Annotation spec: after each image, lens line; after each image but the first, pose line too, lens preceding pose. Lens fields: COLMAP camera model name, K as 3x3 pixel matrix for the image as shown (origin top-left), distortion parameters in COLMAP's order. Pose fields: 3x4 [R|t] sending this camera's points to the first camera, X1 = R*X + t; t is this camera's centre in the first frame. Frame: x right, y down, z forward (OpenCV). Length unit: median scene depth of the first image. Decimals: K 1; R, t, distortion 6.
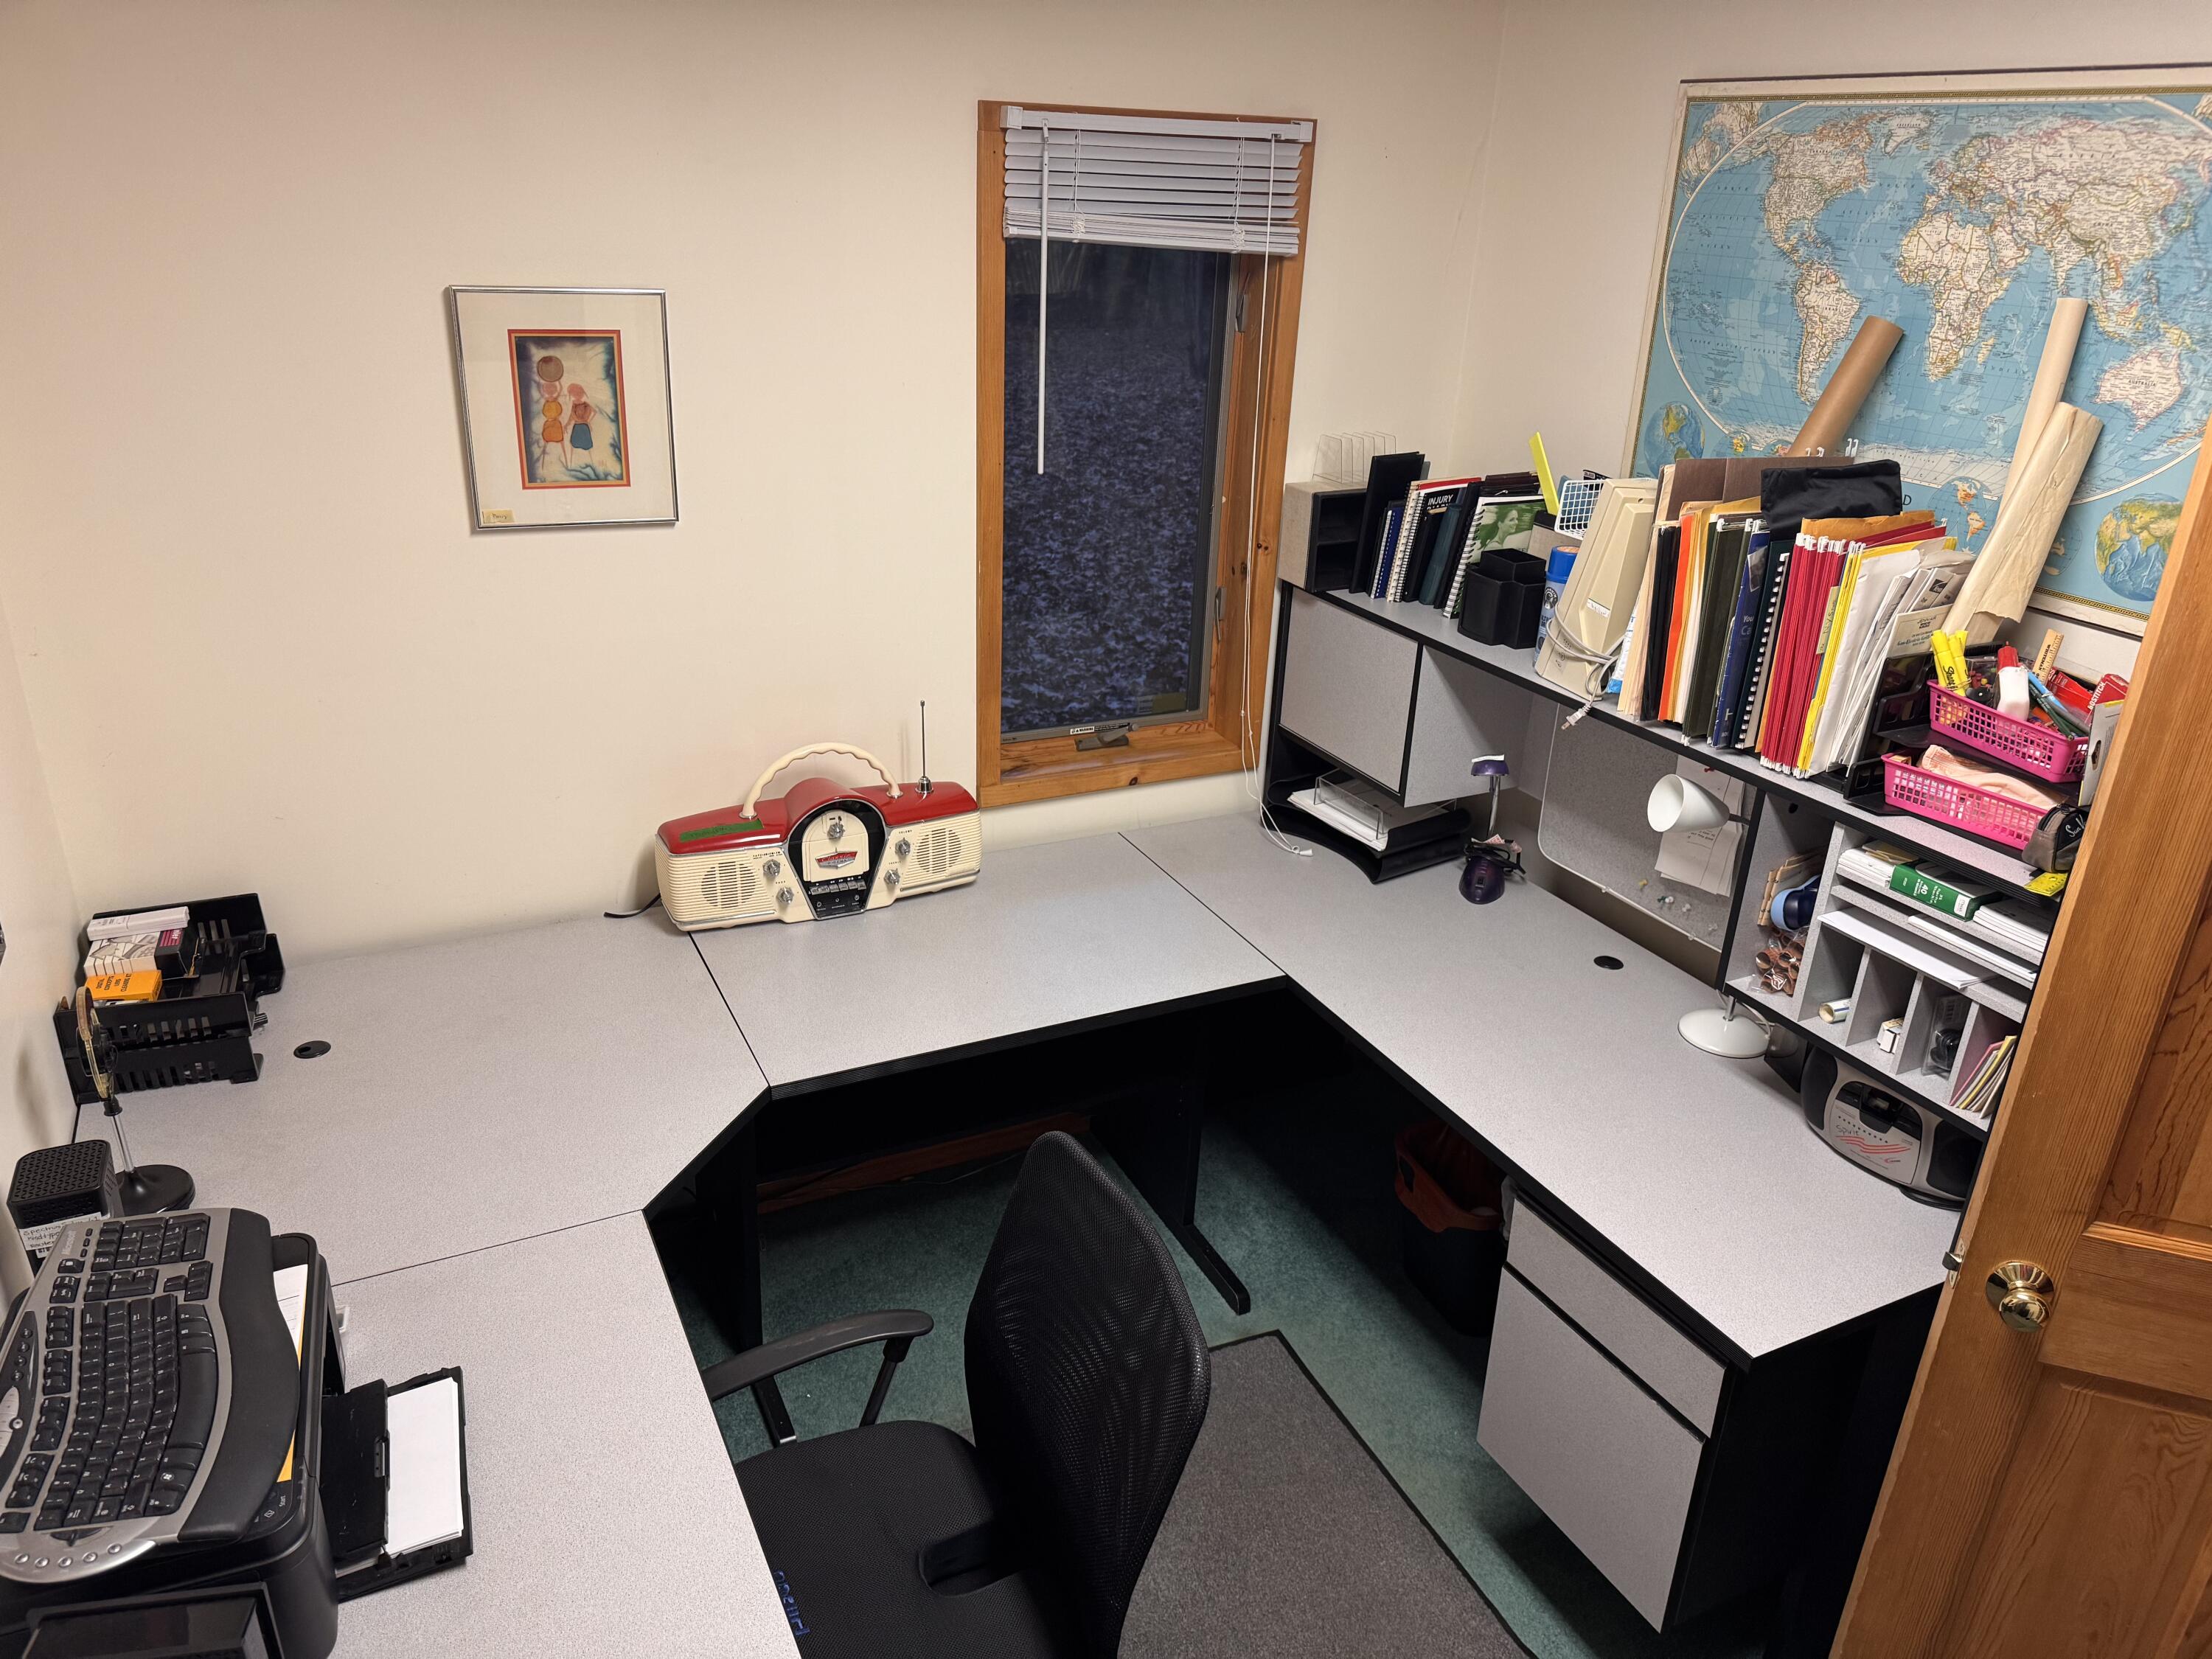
lens RADIAL K [[1539.7, 0, 1106.0], [0, 1539.7, 829.5], [0, 0, 1]] dist [-0.000273, -0.032327]
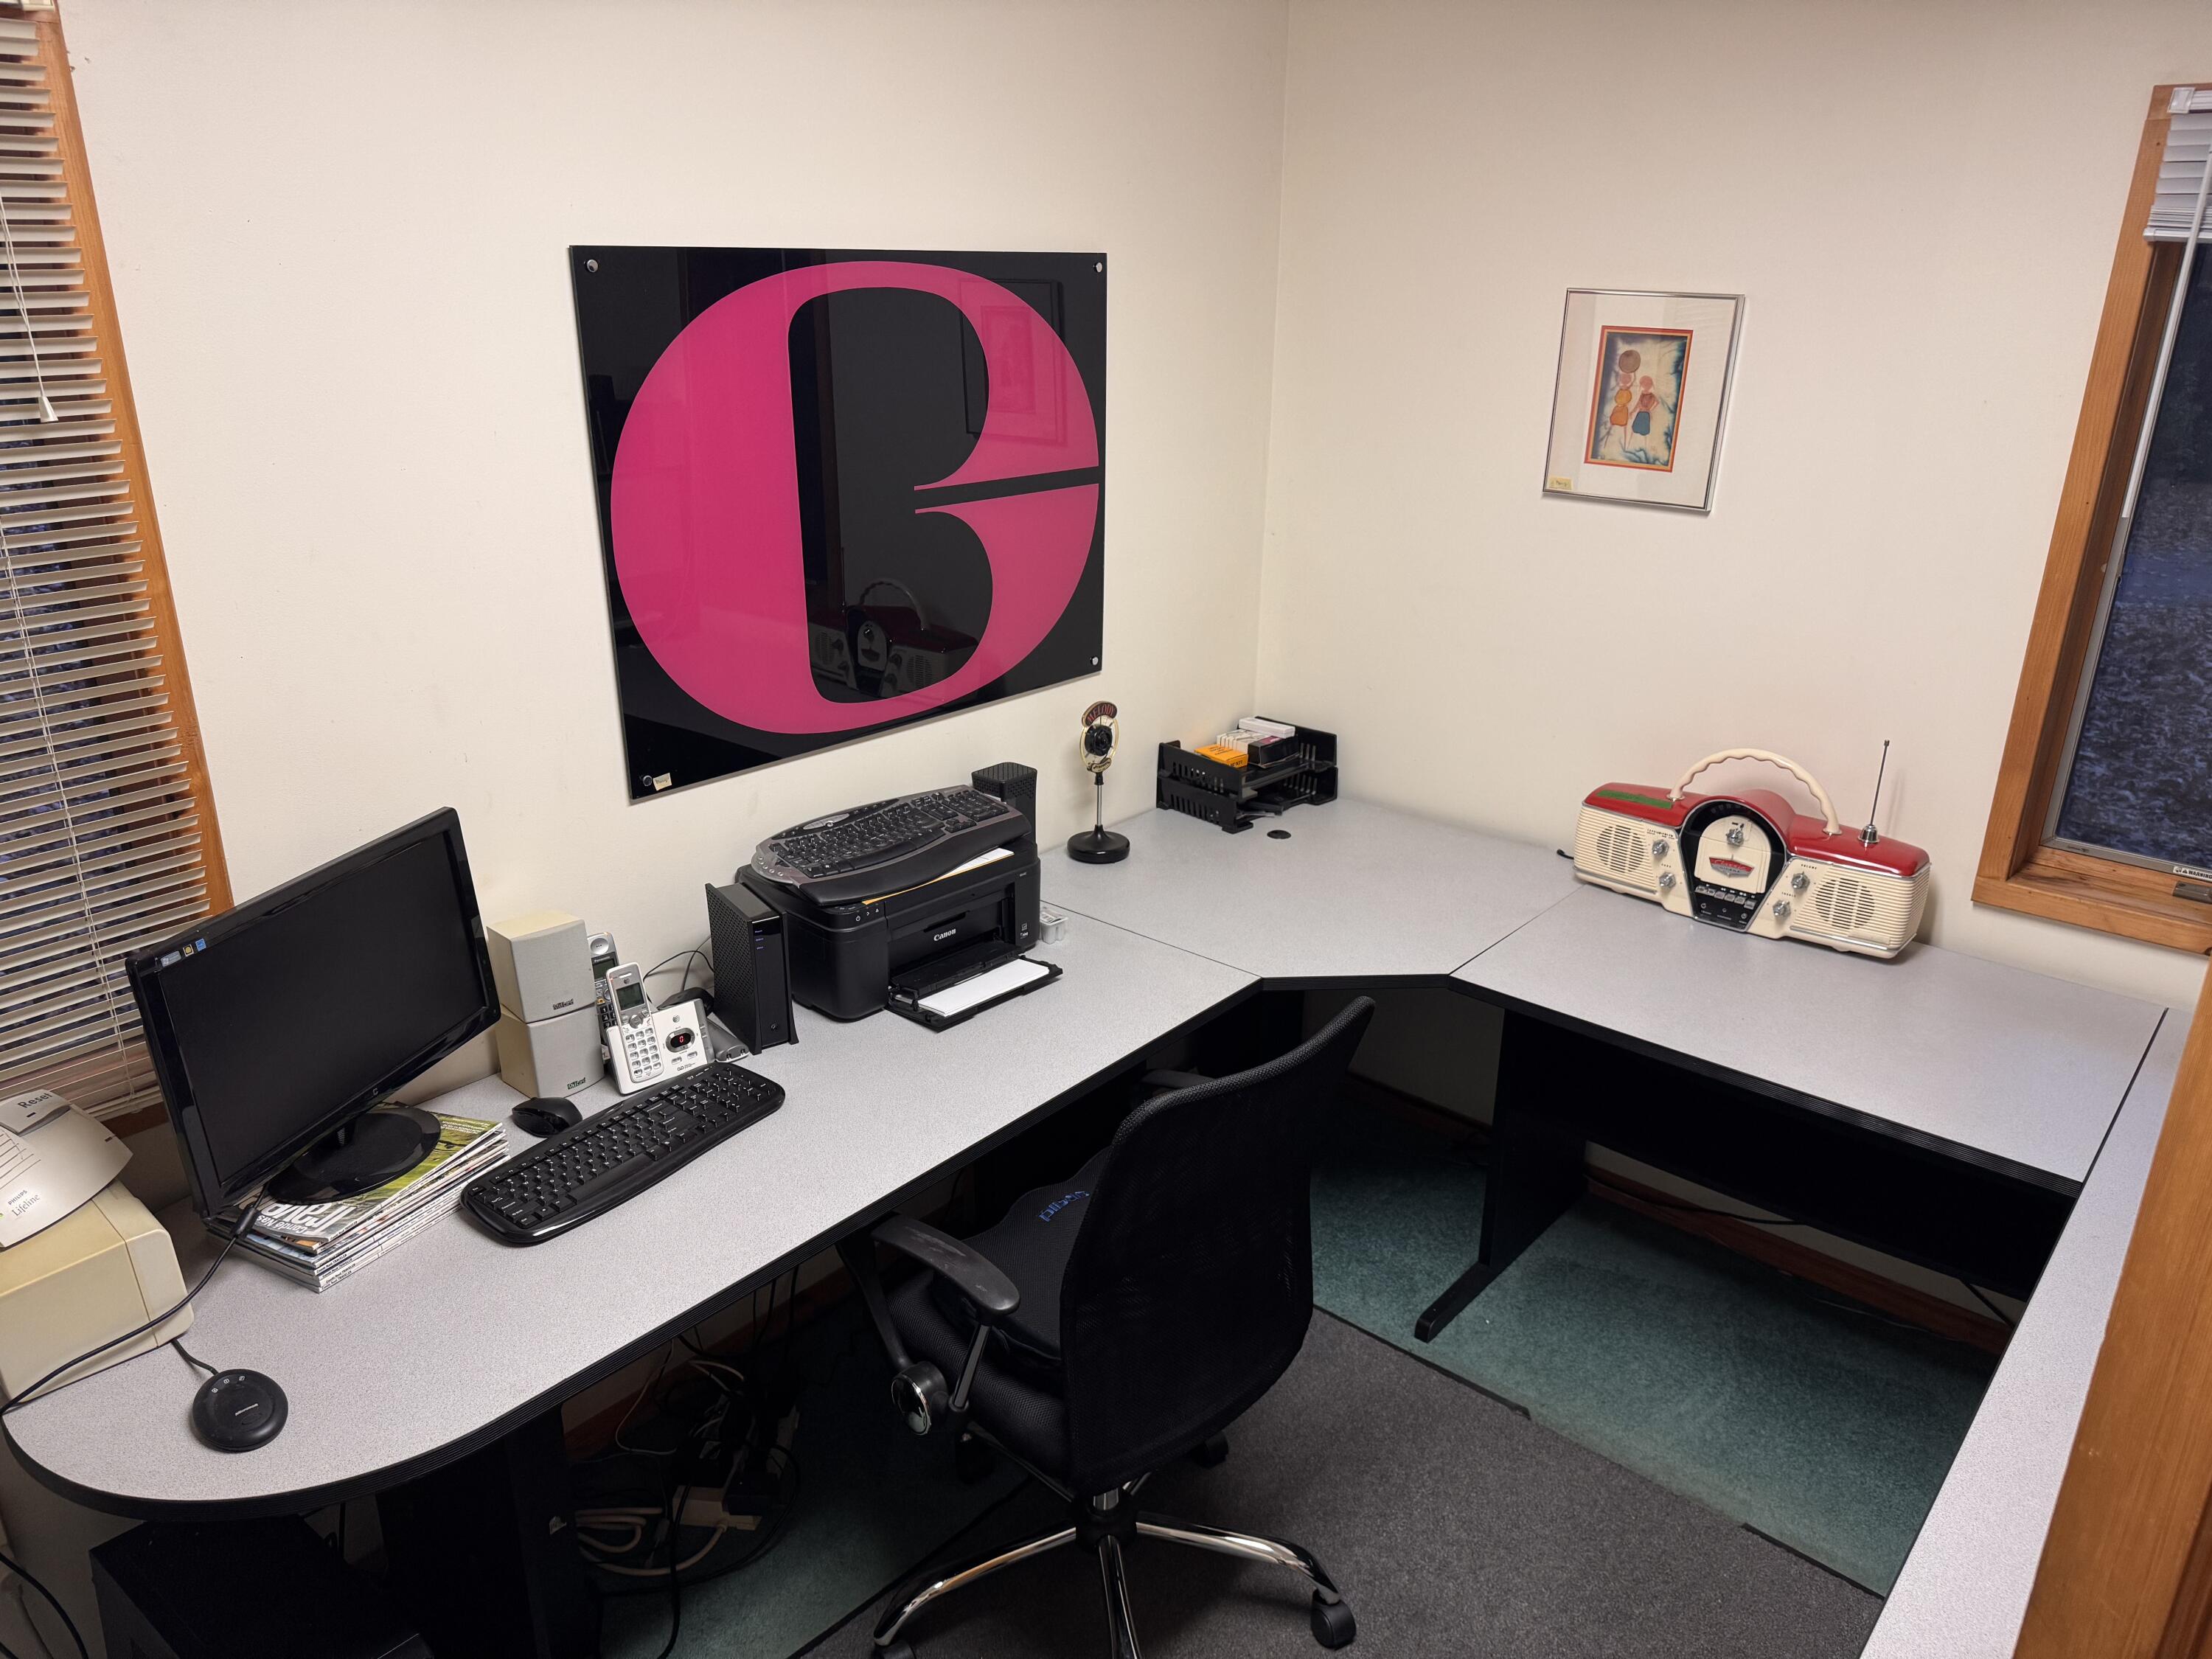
lens RADIAL K [[1539.7, 0, 1106.0], [0, 1539.7, 829.5], [0, 0, 1]] dist [-0.000273, -0.032327]
pose [[0.378271, 0.277192, -0.883219, 0.585998], [-0.360328, 0.922955, 0.135340, 0.008860], [0.852687, 0.267053, 0.449008, 0.235526]]
